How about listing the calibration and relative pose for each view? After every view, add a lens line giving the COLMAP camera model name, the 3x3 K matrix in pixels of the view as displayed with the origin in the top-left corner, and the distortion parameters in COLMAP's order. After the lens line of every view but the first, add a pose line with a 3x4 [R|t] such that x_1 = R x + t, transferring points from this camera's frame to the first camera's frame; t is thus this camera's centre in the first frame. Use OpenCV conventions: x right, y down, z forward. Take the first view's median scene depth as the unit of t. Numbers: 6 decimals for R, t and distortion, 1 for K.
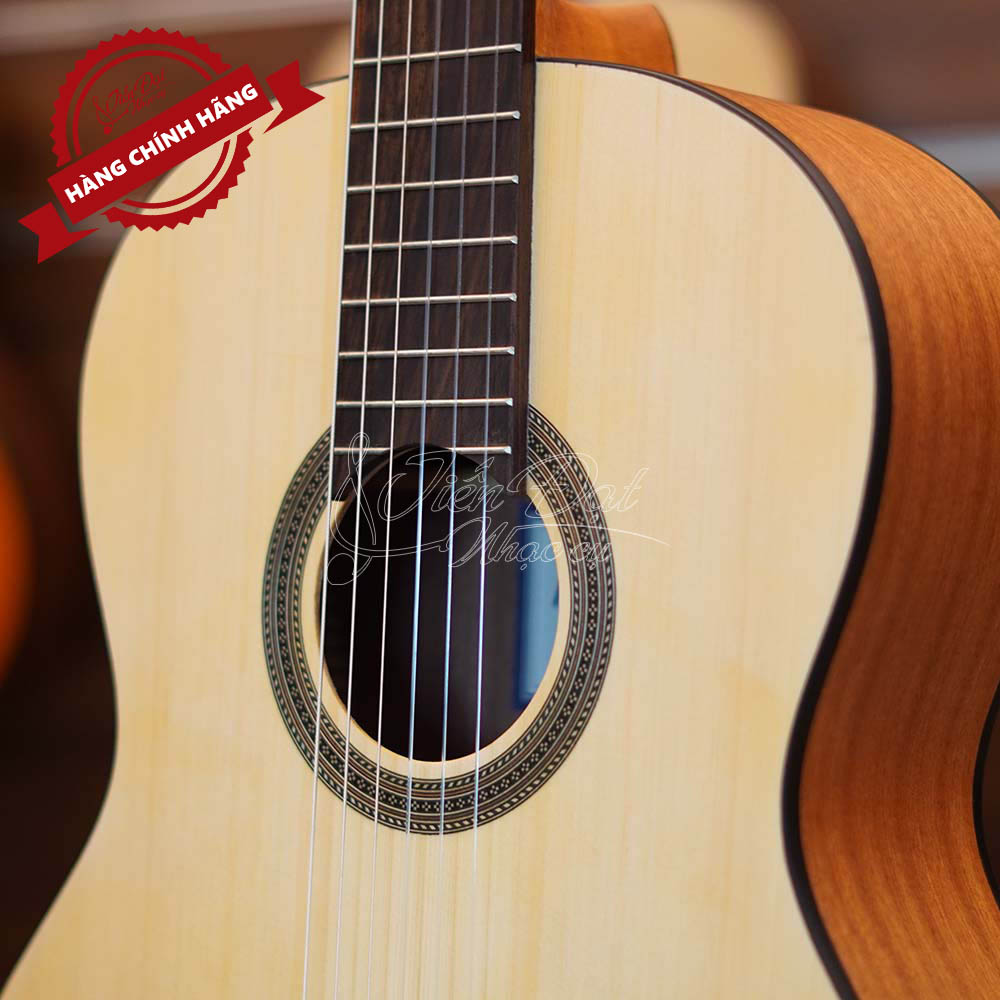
lens RADIAL K [[3388.2, 0, 495.1], [0, 3388.2, 501.5], [0, 0, 1]] dist [-0.006235, 0.000000]
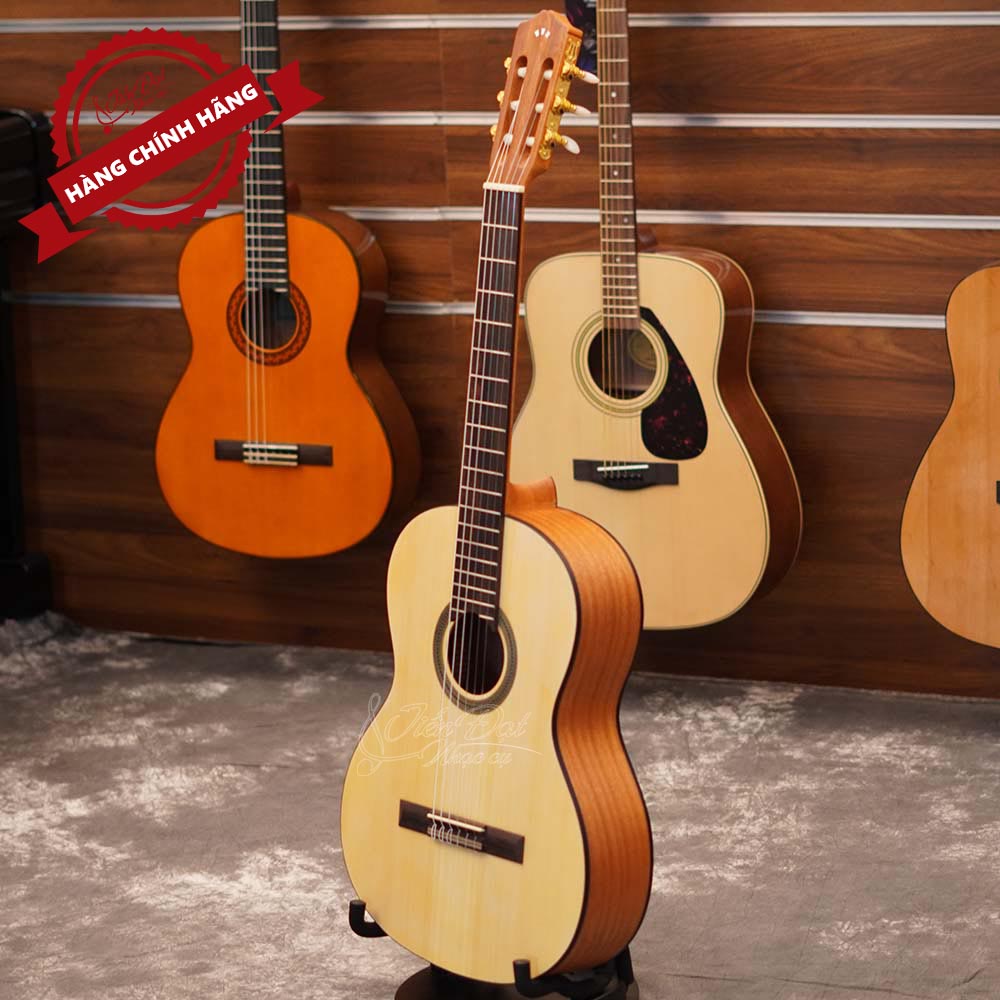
lens RADIAL K [[3388.2, 0, 499.3], [0, 3388.2, 500.2], [0, 0, 1]] dist [-0.006235, 0.000000]
pose [[0.991626, 0.054330, -0.117159, 0.445499], [-0.036123, 0.987679, 0.152265, -0.720447], [0.123988, -0.146758, 0.981371, -2.686133]]
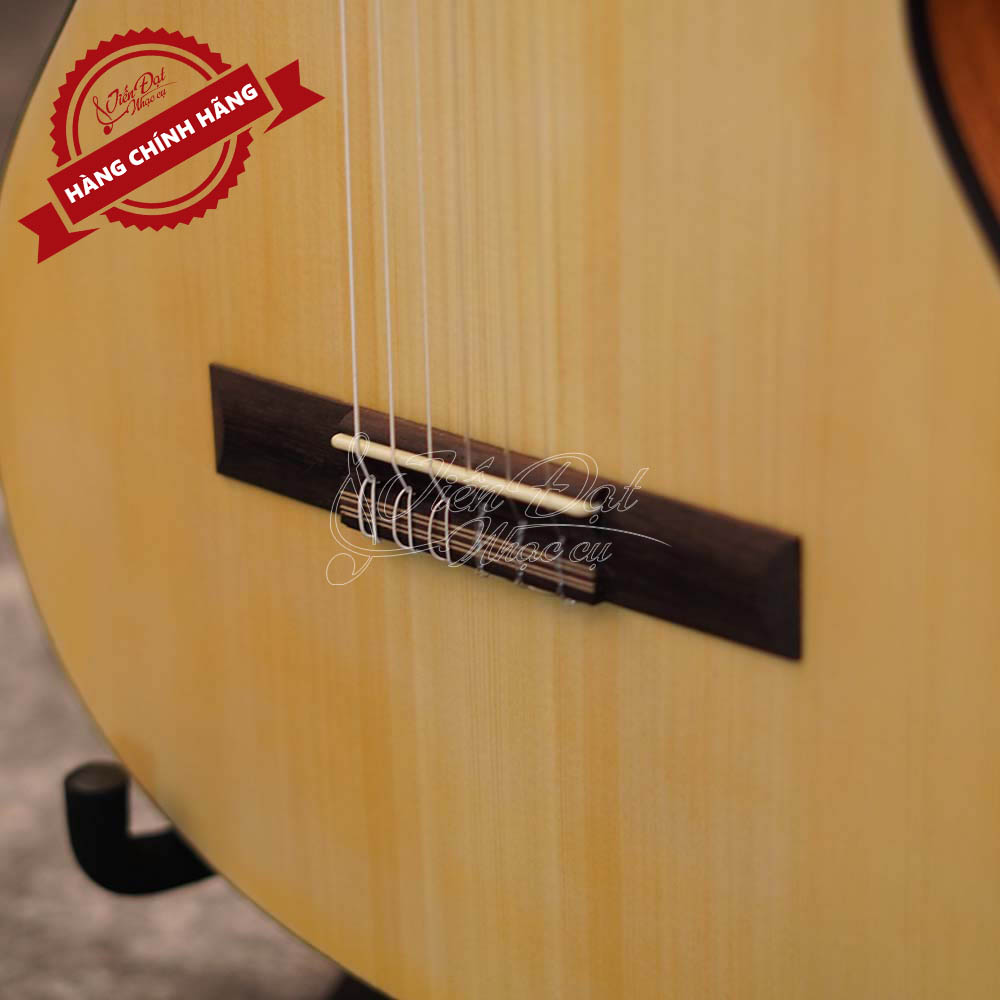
lens RADIAL K [[3388.2, 0, 502.2], [0, 3388.2, 497.9], [0, 0, 1]] dist [-0.006235, 0.000000]
pose [[0.995535, -0.032917, -0.088466, 0.054084], [0.064435, 0.921874, 0.382095, -0.096651], [0.068977, -0.386090, 0.919879, 0.218945]]
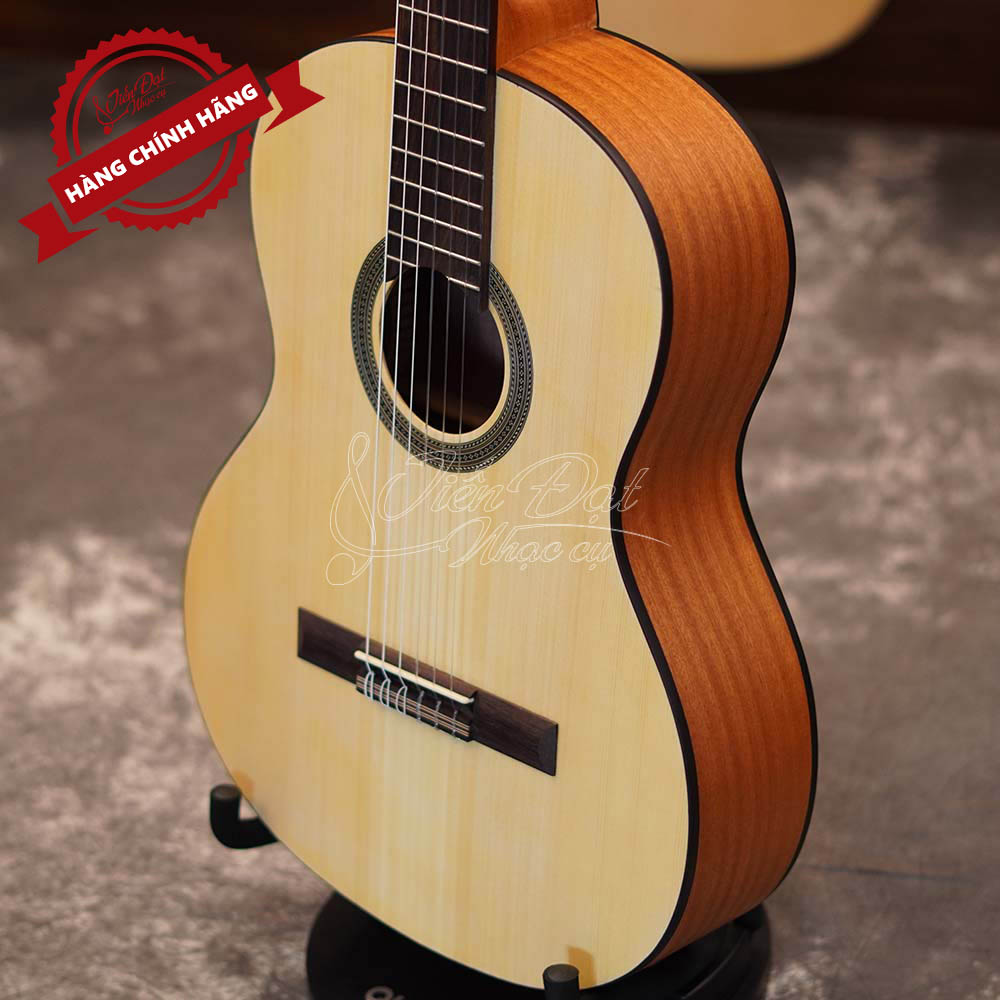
lens RADIAL K [[3388.2, 0, 502.9], [0, 3388.2, 501.5], [0, 0, 1]] dist [-0.006235, 0.000000]
pose [[0.996861, 0.041955, -0.067146, 0.142229], [-0.010840, 0.912400, 0.409157, -0.645702], [0.078430, -0.407144, 0.909990, -0.680933]]
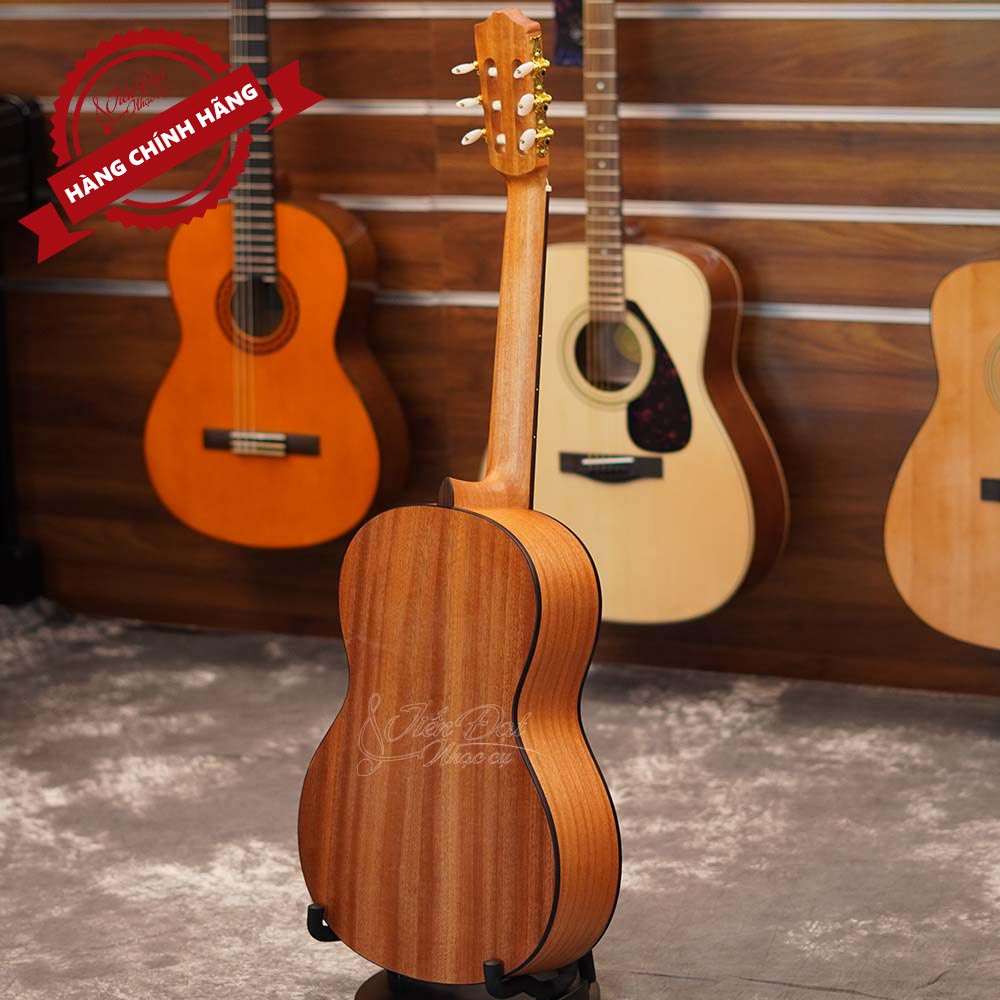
lens RADIAL K [[3388.2, 0, 501.0], [0, 3388.2, 500.5], [0, 0, 1]] dist [-0.006235, 0.000000]
pose [[0.988950, 0.063416, -0.134000, 0.551012], [-0.041638, 0.986322, 0.159482, -0.742486], [0.142281, -0.152140, 0.978064, -2.652365]]
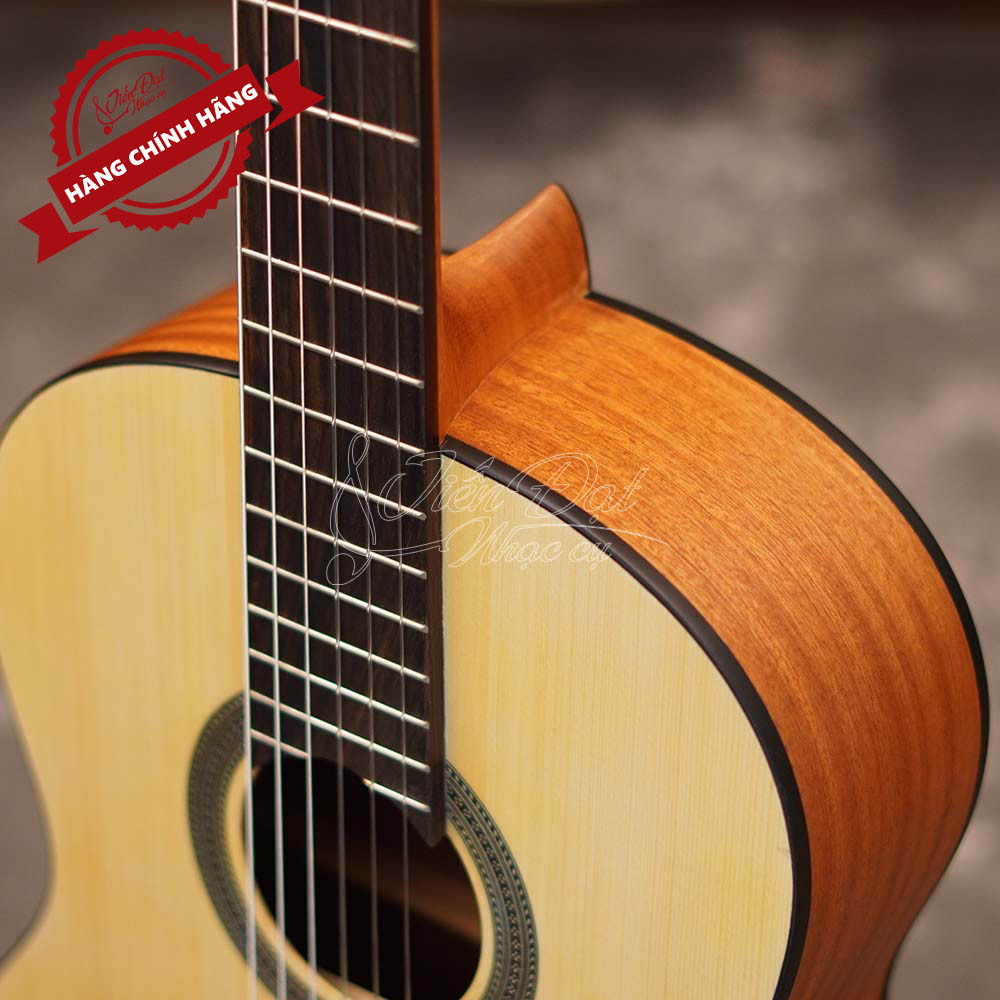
lens RADIAL K [[3388.2, 0, 499.0], [0, 3388.2, 501.8], [0, 0, 1]] dist [-0.006235, 0.000000]
pose [[0.999108, -0.040330, 0.012497, 0.016127], [0.028665, 0.865235, 0.500547, -0.589456], [-0.031000, -0.499742, 0.865619, 0.179240]]
